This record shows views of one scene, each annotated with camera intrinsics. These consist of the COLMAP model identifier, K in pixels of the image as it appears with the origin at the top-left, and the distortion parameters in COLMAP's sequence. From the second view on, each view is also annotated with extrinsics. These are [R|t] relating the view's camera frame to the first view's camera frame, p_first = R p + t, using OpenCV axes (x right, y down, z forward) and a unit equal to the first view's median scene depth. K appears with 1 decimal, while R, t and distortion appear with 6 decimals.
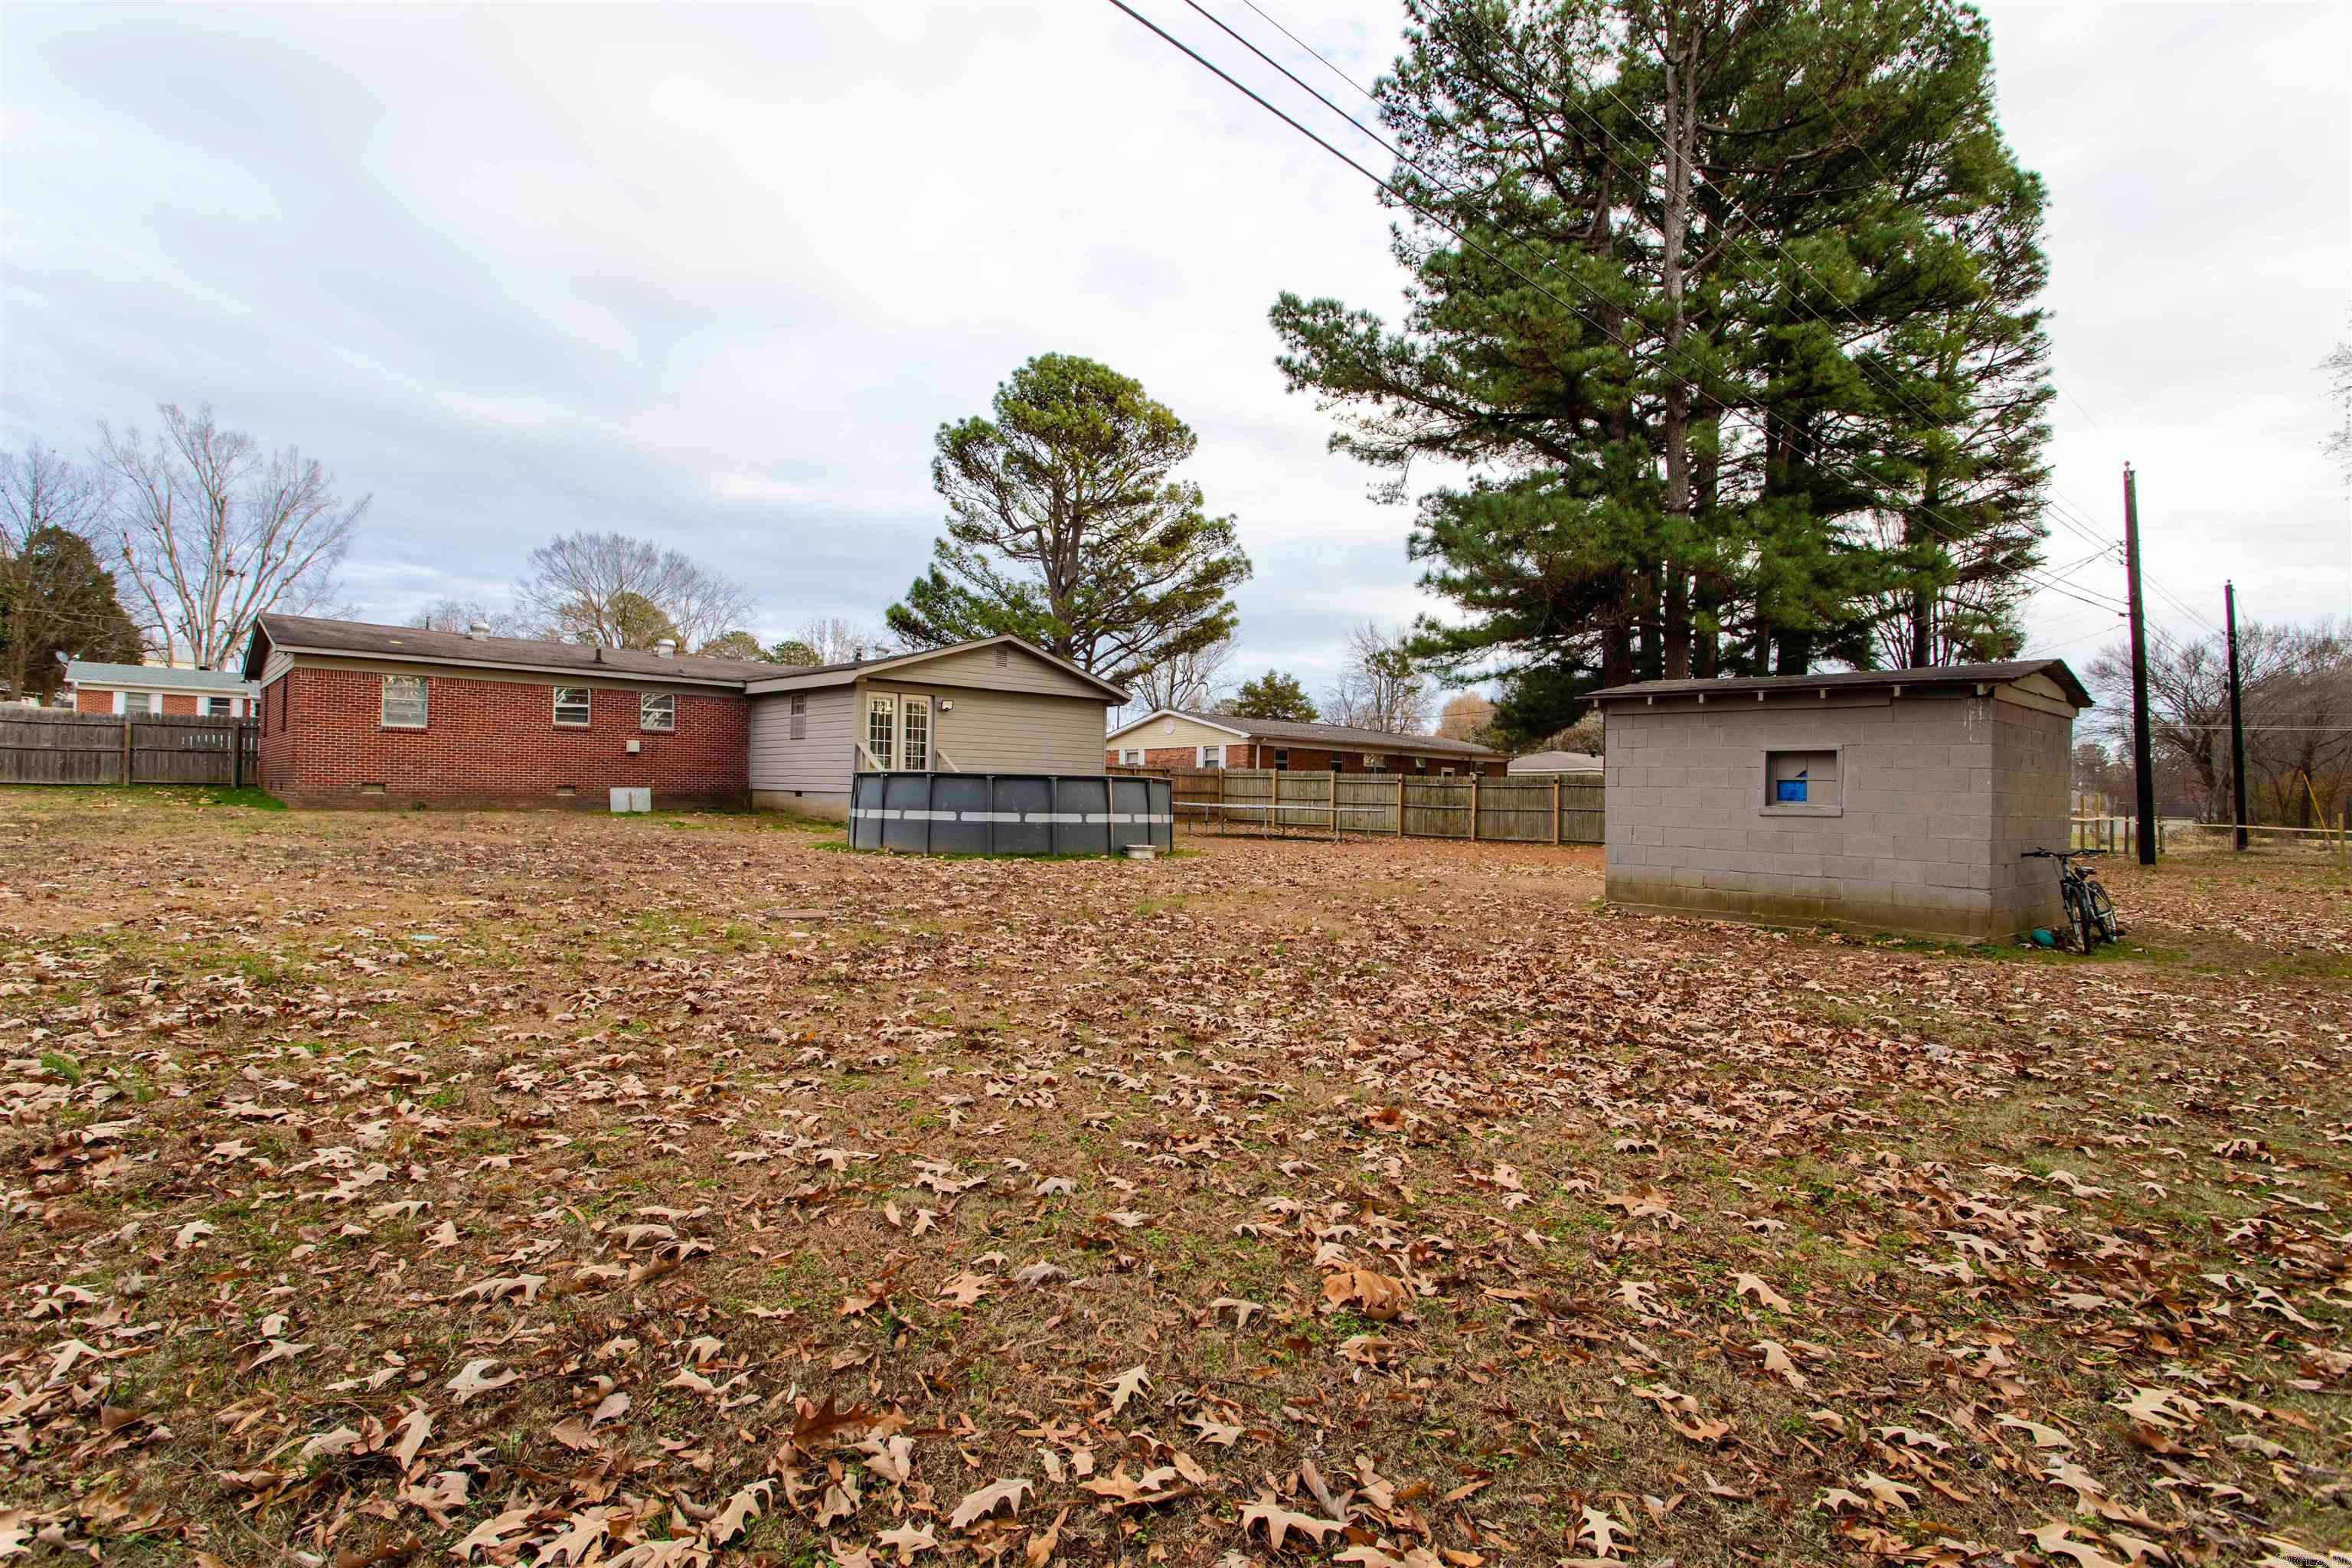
lens RADIAL K [[1046.1, 0, 1174.2], [0, 1046.1, 783.2], [0, 0, 1]] dist [-0.002443, -0.000309]
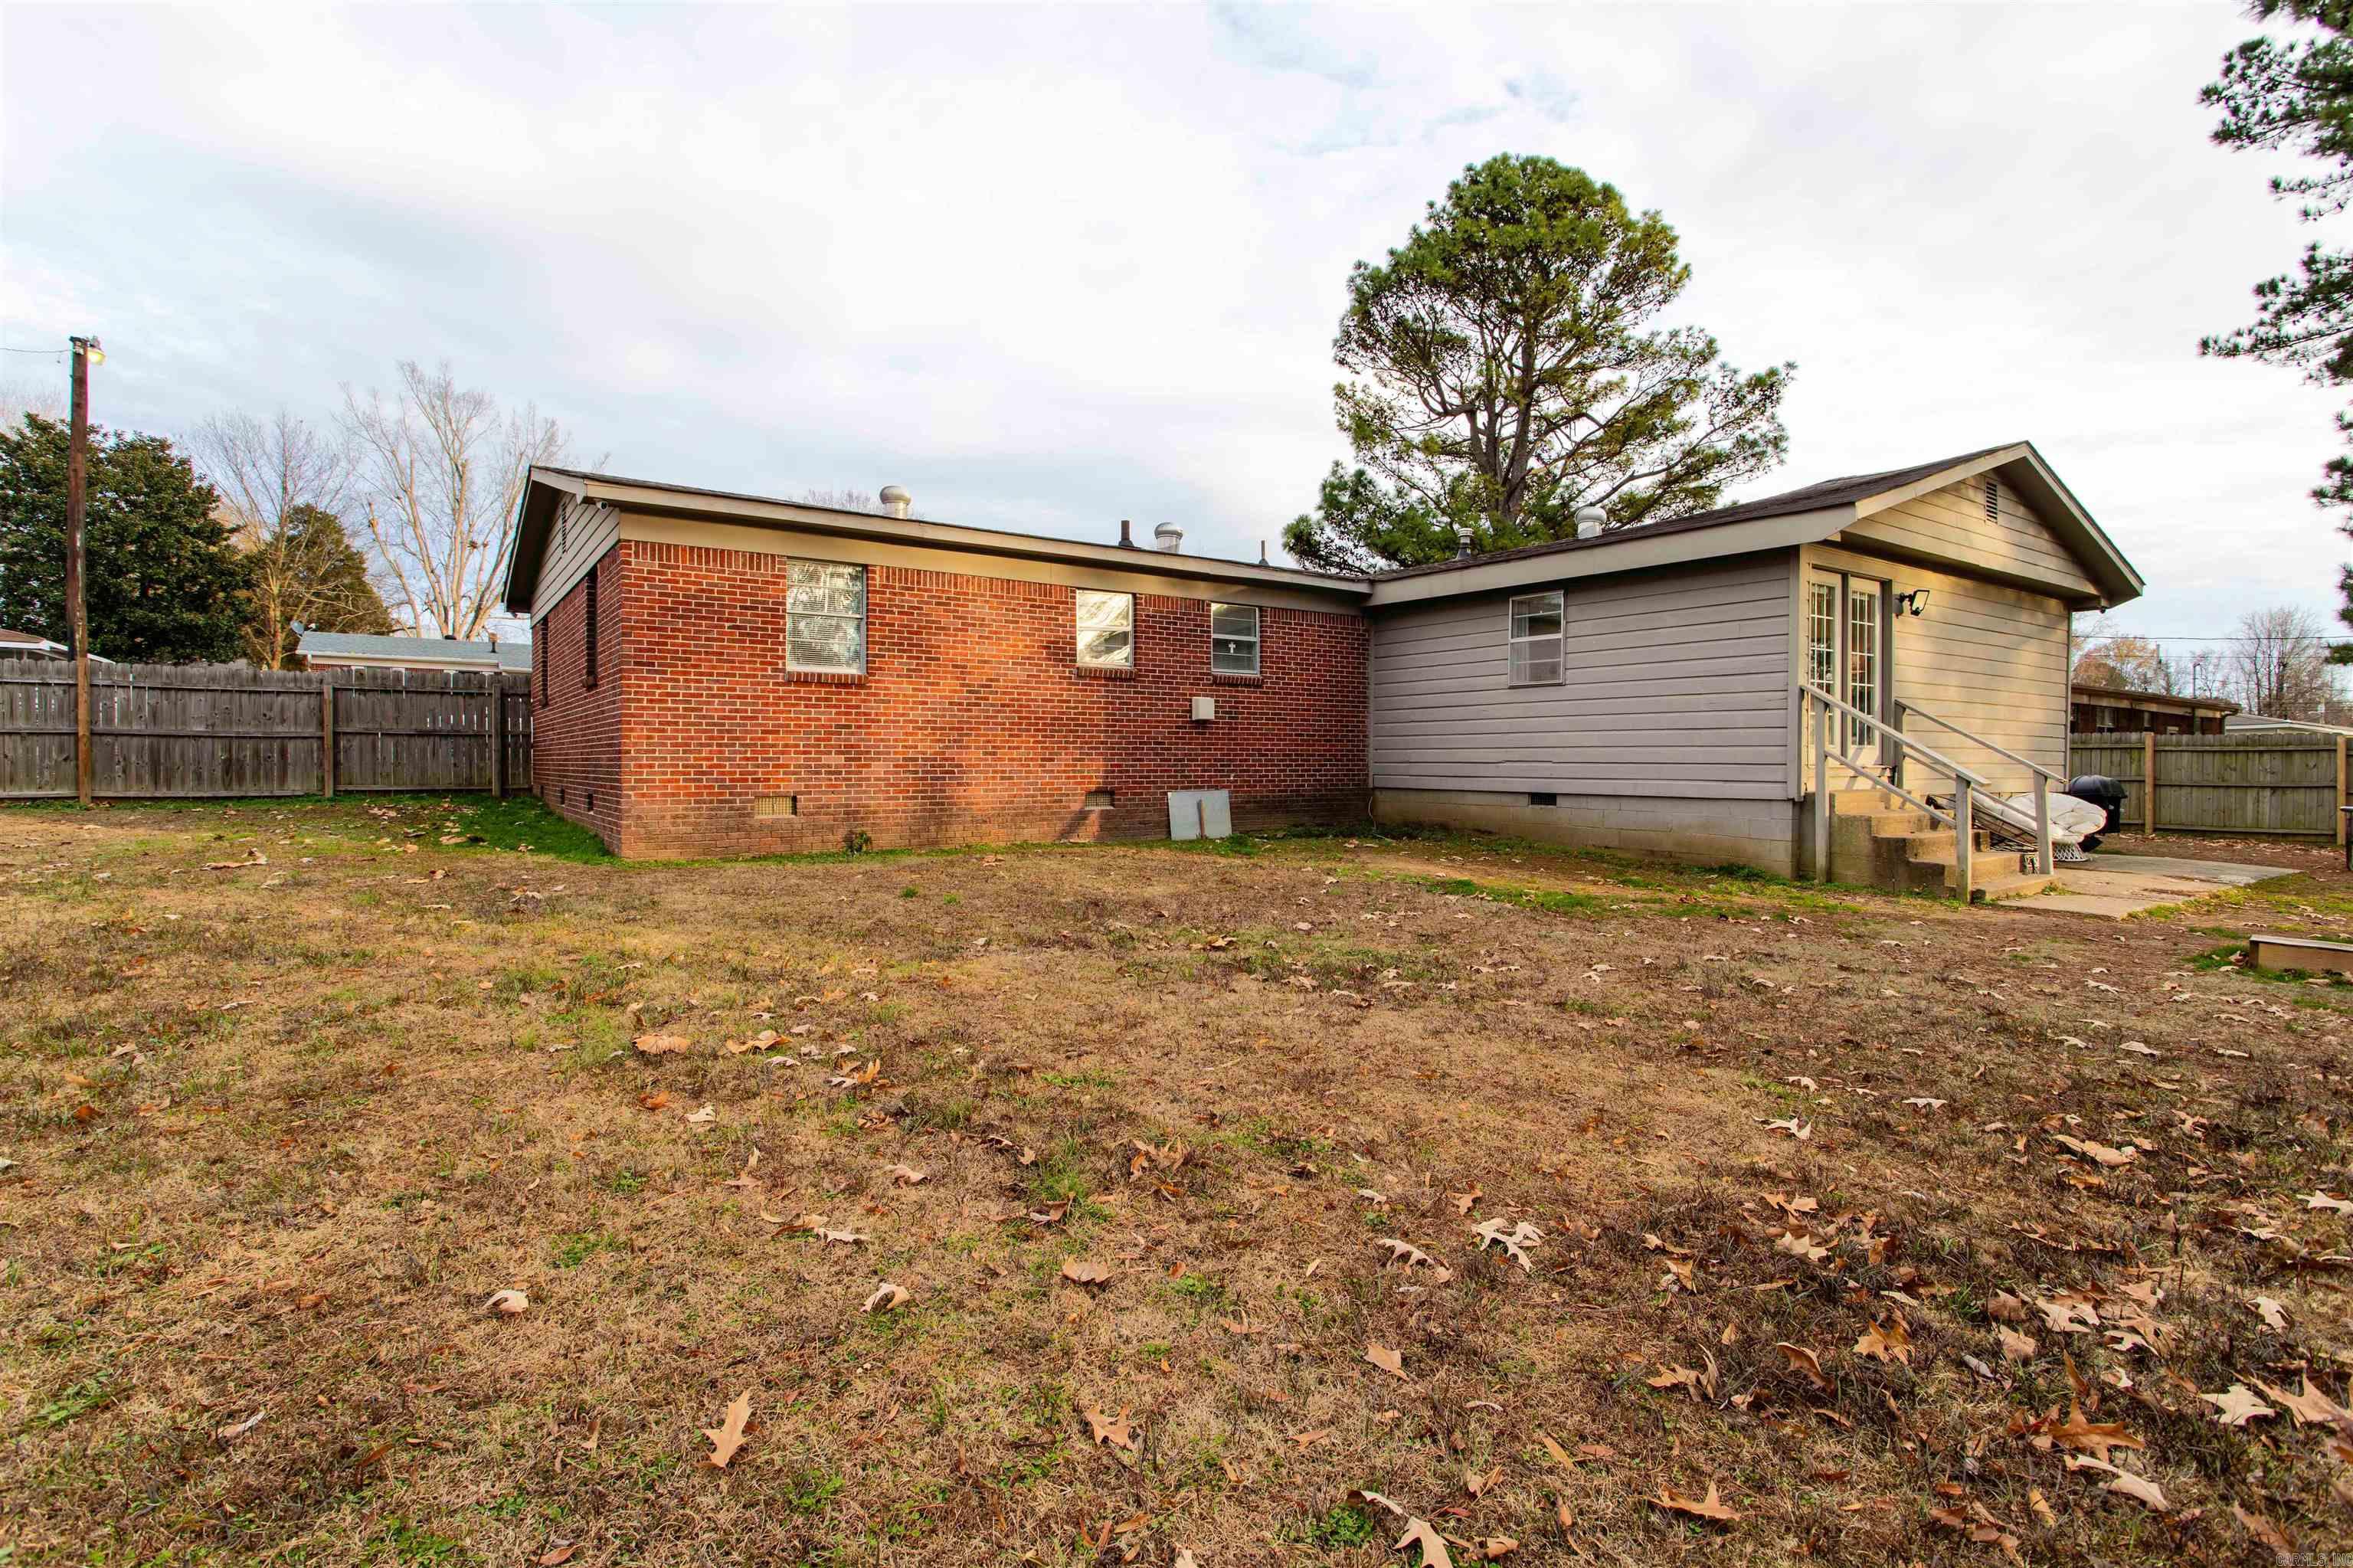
lens RADIAL K [[1046.5, 0, 1177.7], [0, 1046.5, 780.9], [0, 0, 1]] dist [-0.002443, -0.000309]
pose [[0.989344, -0.013019, -0.145013, -0.221276], [0.016410, 0.999619, 0.022213, -0.005821], [0.144668, -0.024356, 0.989180, 0.240484]]
